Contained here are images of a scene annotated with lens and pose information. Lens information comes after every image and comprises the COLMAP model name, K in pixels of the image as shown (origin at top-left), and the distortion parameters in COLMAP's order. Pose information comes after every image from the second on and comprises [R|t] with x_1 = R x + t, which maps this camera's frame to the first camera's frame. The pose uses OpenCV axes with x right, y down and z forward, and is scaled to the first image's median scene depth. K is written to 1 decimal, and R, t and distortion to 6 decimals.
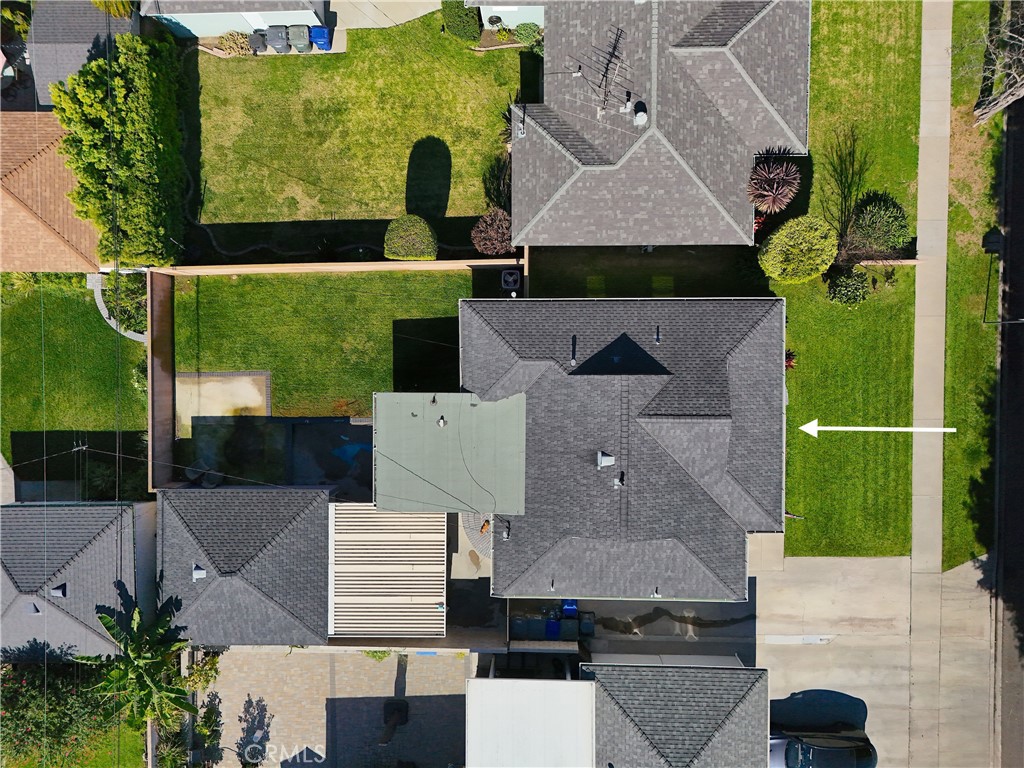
lens RADIAL K [[750.5, 0, 512.0], [0, 750.5, 384.0], [0, 0, 1]] dist [0.052954, -0.042881]
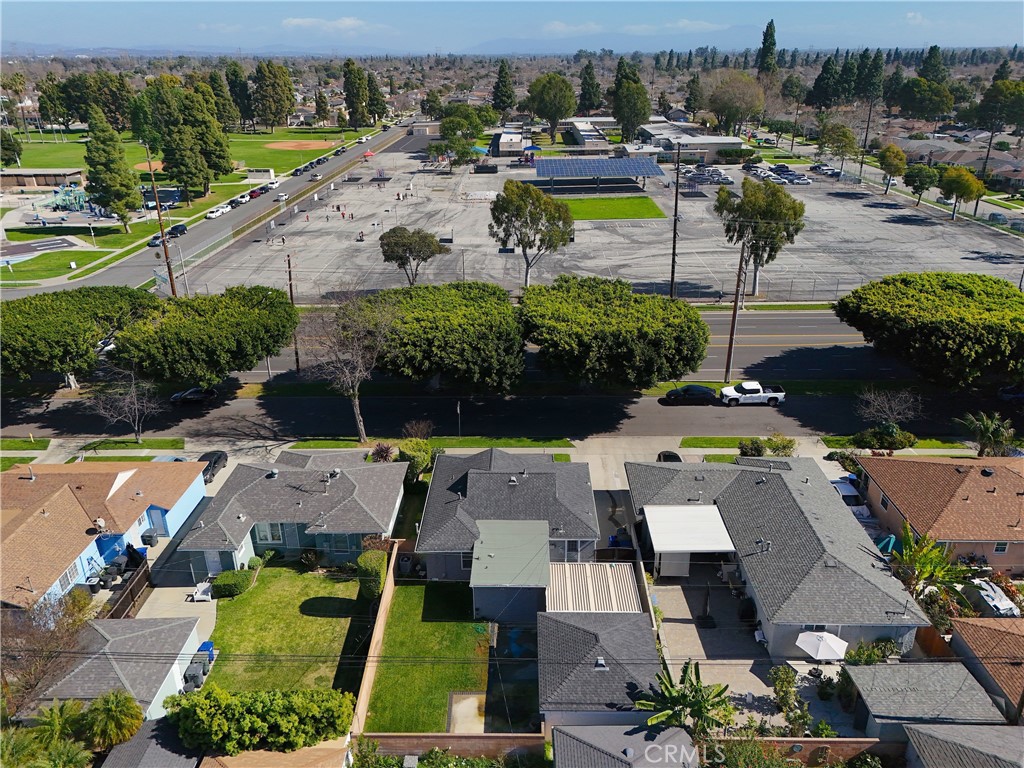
lens RADIAL K [[750.5, 0, 512.0], [0, 750.5, 384.0], [0, 0, 1]] dist [0.052954, -0.042881]
pose [[0.016760, -0.364572, 0.931025, -1.331239], [0.999191, -0.027927, -0.028923, 0.139235], [0.036545, 0.930757, 0.363809, 0.085822]]
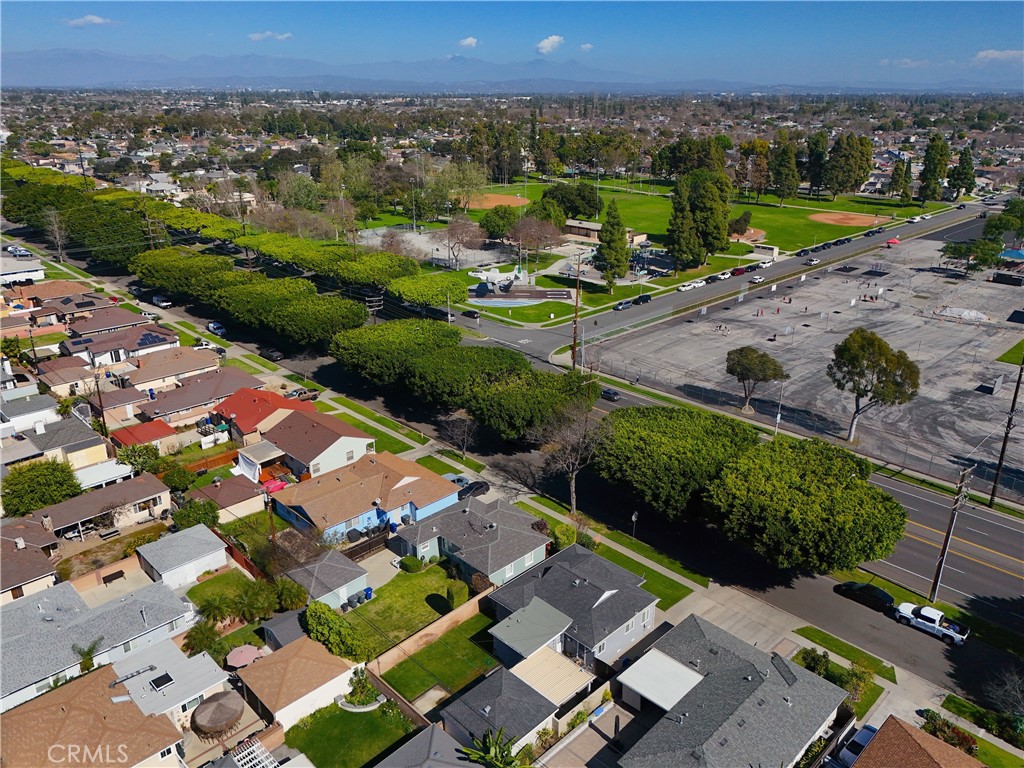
lens RADIAL K [[730.5, 0, 512.0], [0, 730.5, 384.0], [0, 0, 1]] dist [0.122576, -0.145857]
pose [[0.702011, -0.215238, 0.678862, -1.368658], [0.712033, 0.230562, -0.663212, 1.253535], [-0.013771, 0.948954, 0.315114, -0.357783]]
